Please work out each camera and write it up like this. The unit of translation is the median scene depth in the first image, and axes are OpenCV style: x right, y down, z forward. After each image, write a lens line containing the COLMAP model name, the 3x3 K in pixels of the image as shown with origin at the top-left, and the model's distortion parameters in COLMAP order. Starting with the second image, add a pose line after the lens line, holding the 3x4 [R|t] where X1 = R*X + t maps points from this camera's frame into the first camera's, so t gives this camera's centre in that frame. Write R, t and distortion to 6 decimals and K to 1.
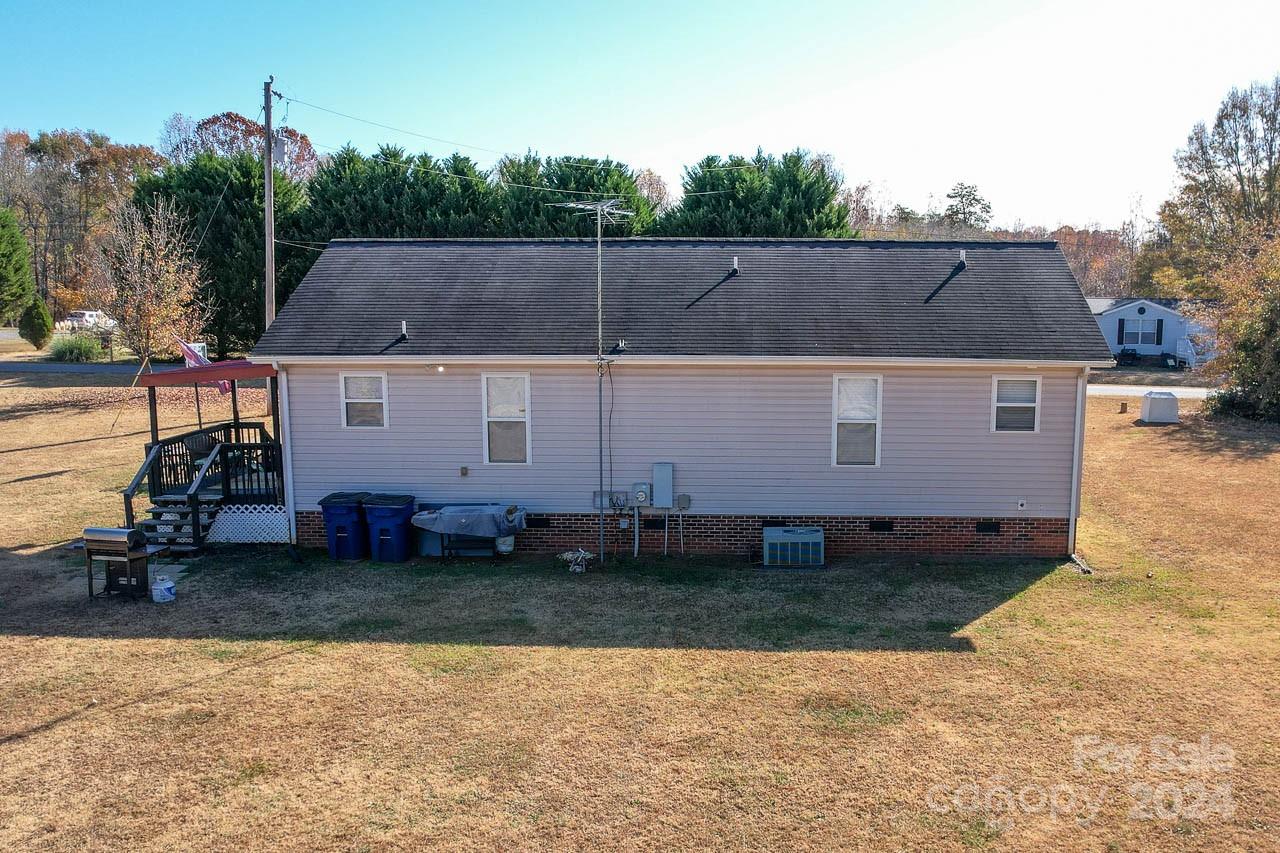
lens RADIAL K [[1079.3, 0, 671.7], [0, 1079.3, 431.0], [0, 0, 1]] dist [-0.038547, 0.012077]
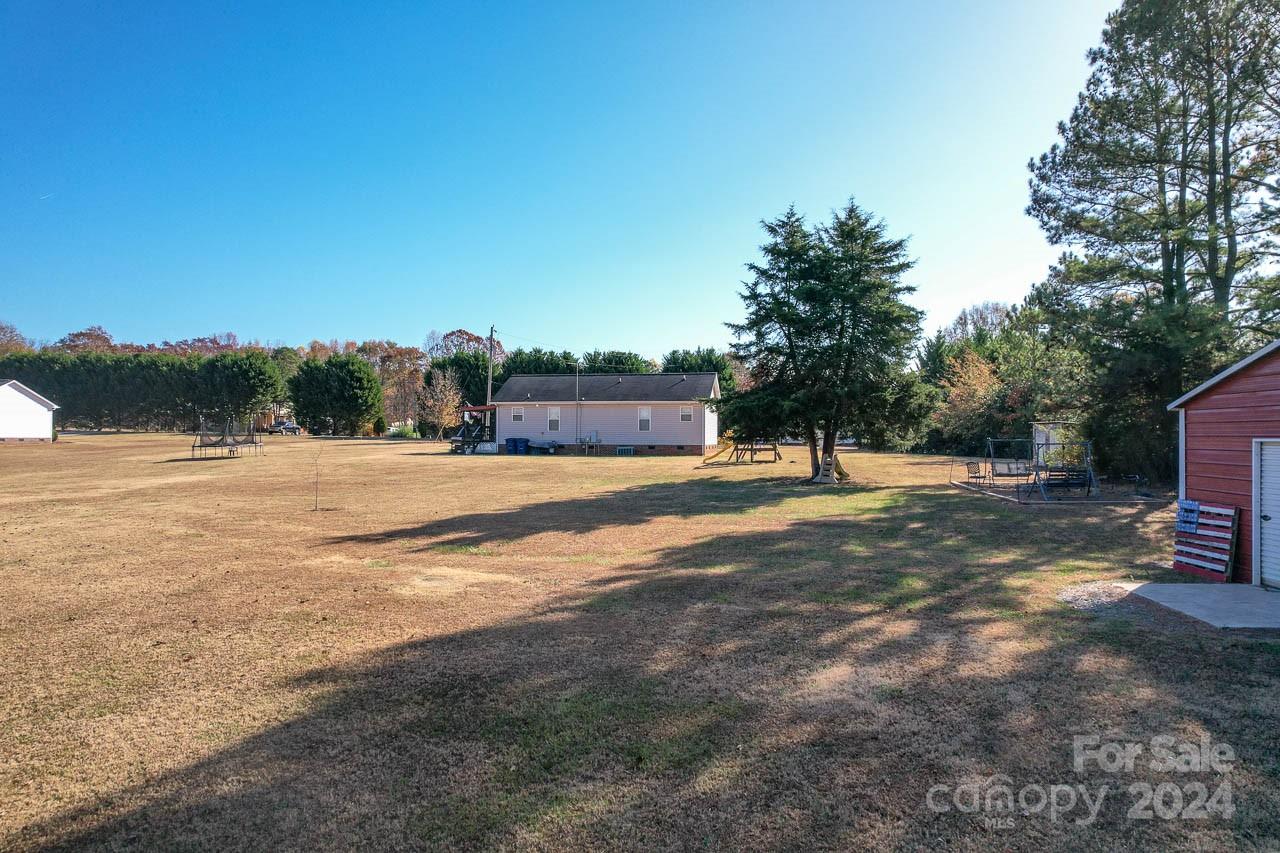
lens RADIAL K [[815.2, 0, 656.9], [0, 815.2, 428.8], [0, 0, 1]] dist [-0.054337, 0.024939]
pose [[0.992244, -0.000626, -0.124301, 0.221143], [-0.018508, 0.988096, -0.152722, 0.178601], [0.122917, 0.153838, 0.980421, -0.691976]]
